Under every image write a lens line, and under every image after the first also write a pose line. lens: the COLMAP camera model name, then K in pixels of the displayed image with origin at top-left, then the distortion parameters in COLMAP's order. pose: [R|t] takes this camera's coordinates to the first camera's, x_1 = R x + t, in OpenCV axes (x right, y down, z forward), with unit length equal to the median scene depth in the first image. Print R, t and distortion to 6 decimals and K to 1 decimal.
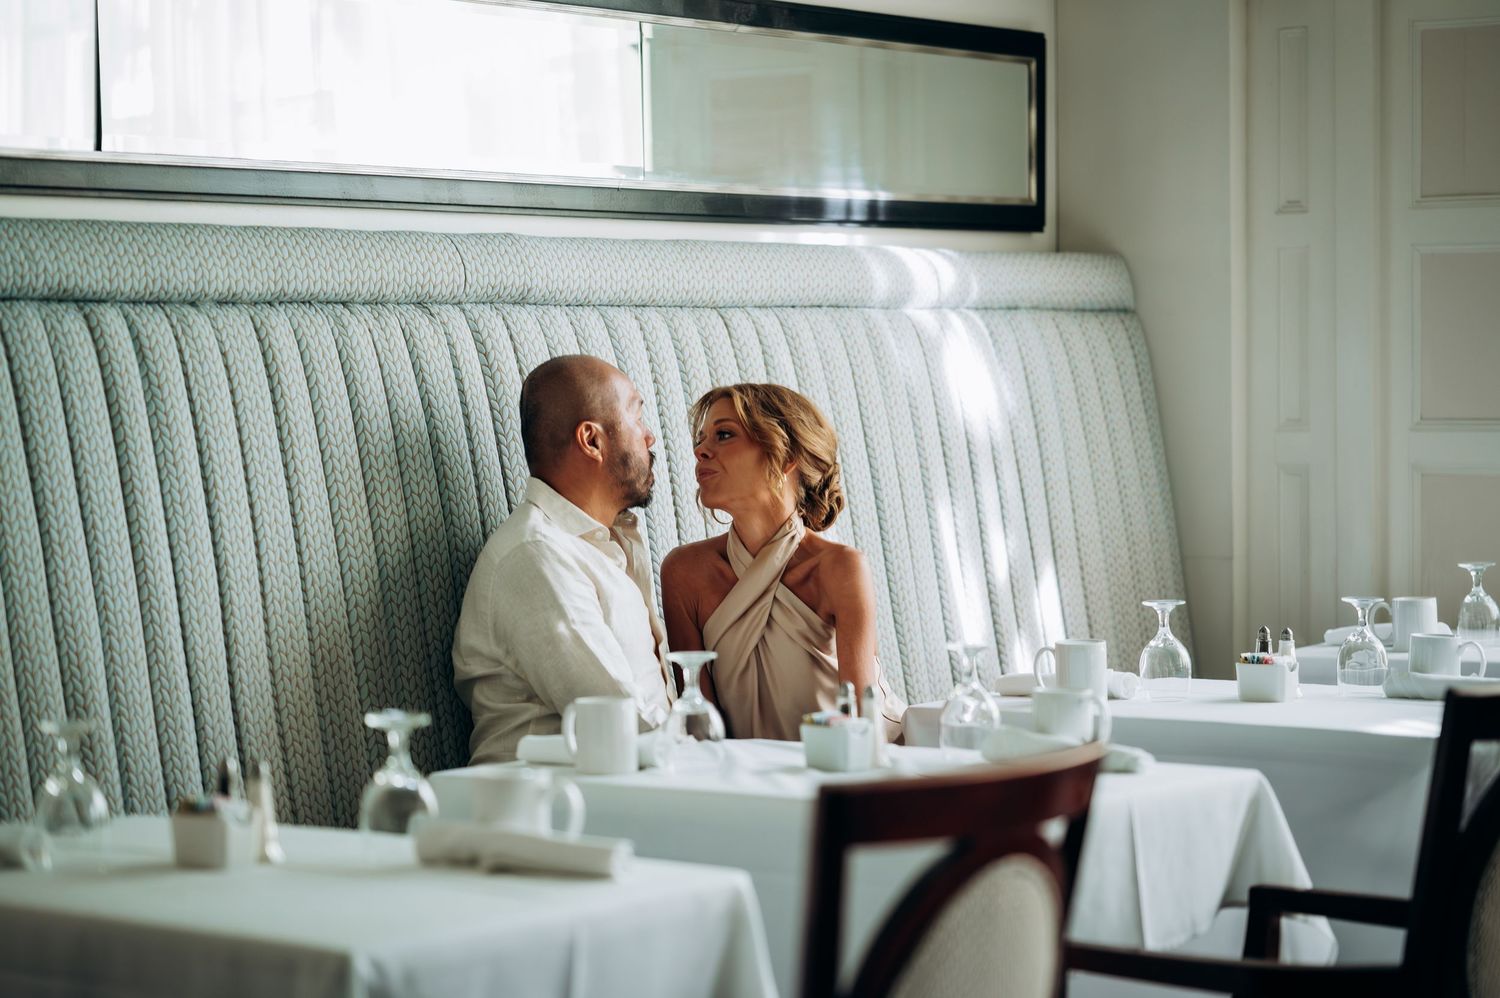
lens RADIAL K [[3506.2, 0, 748.3], [0, 3506.2, 544.6], [0, 0, 1]] dist [-0.008839, -0.259150]
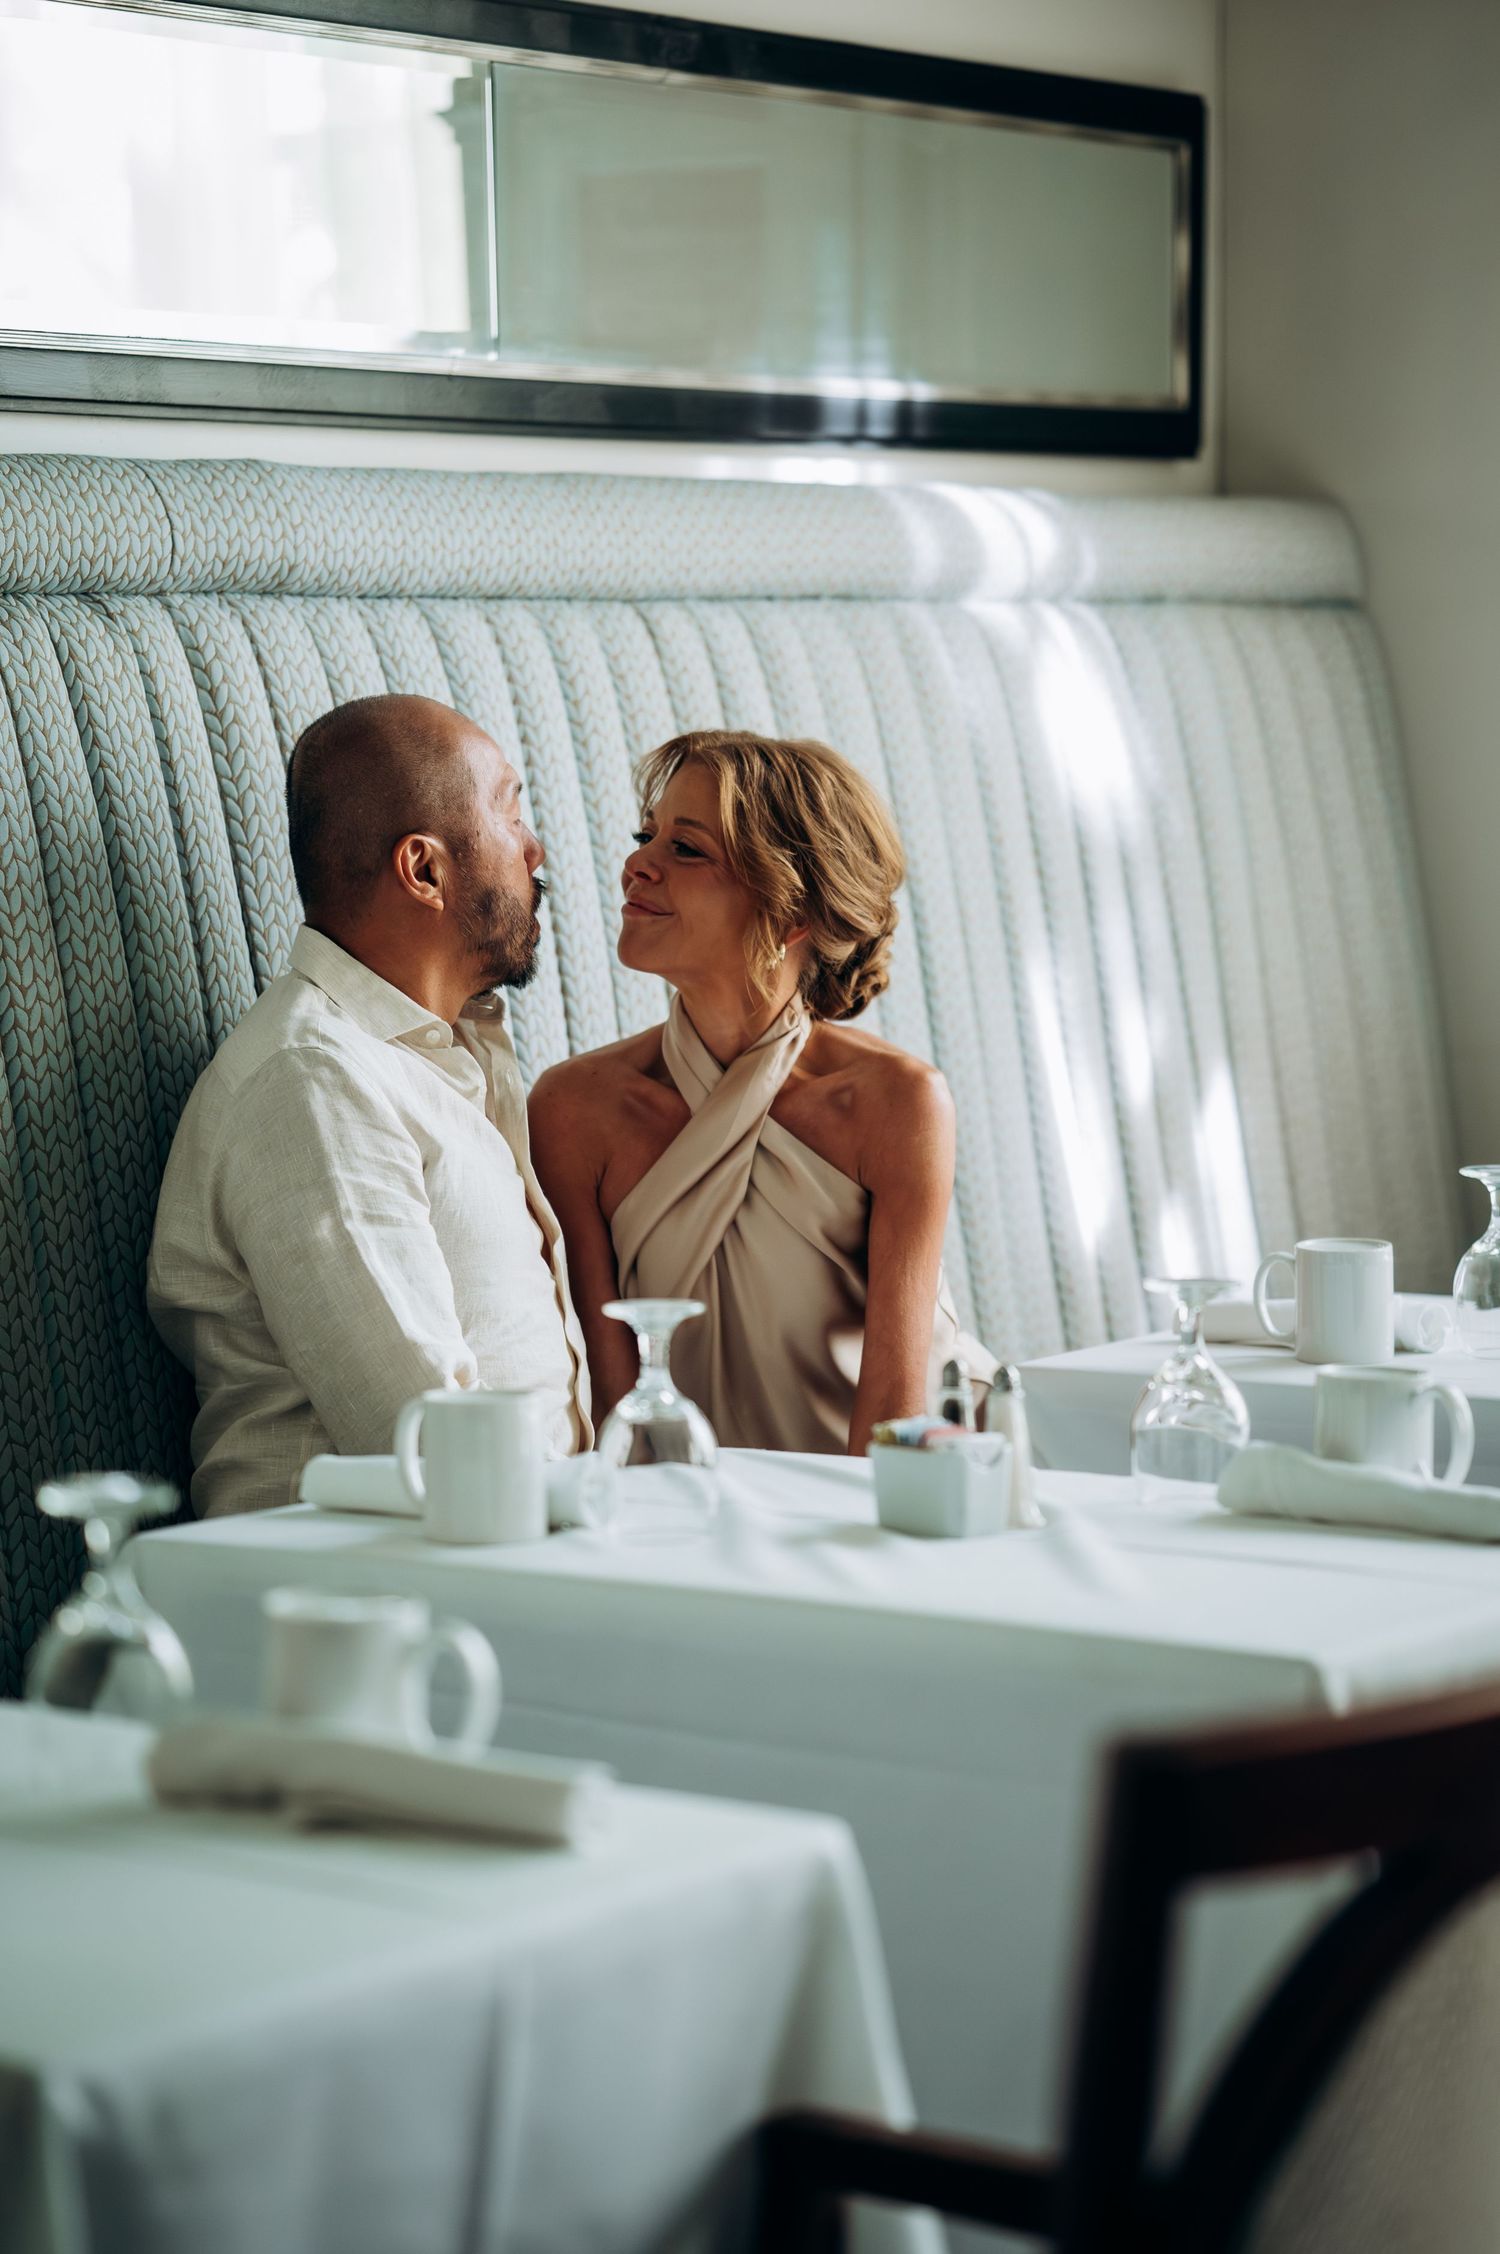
lens RADIAL K [[5558.8, 0, 750.0], [0, 5558.8, 1127.0], [0, 0, 1]] dist [0.032189, -0.730599]
pose [[0.999024, 0.002523, 0.044100, -0.030839], [-0.004058, 0.999387, 0.034761, -0.018294], [-0.043986, -0.034906, 0.998422, 0.161754]]
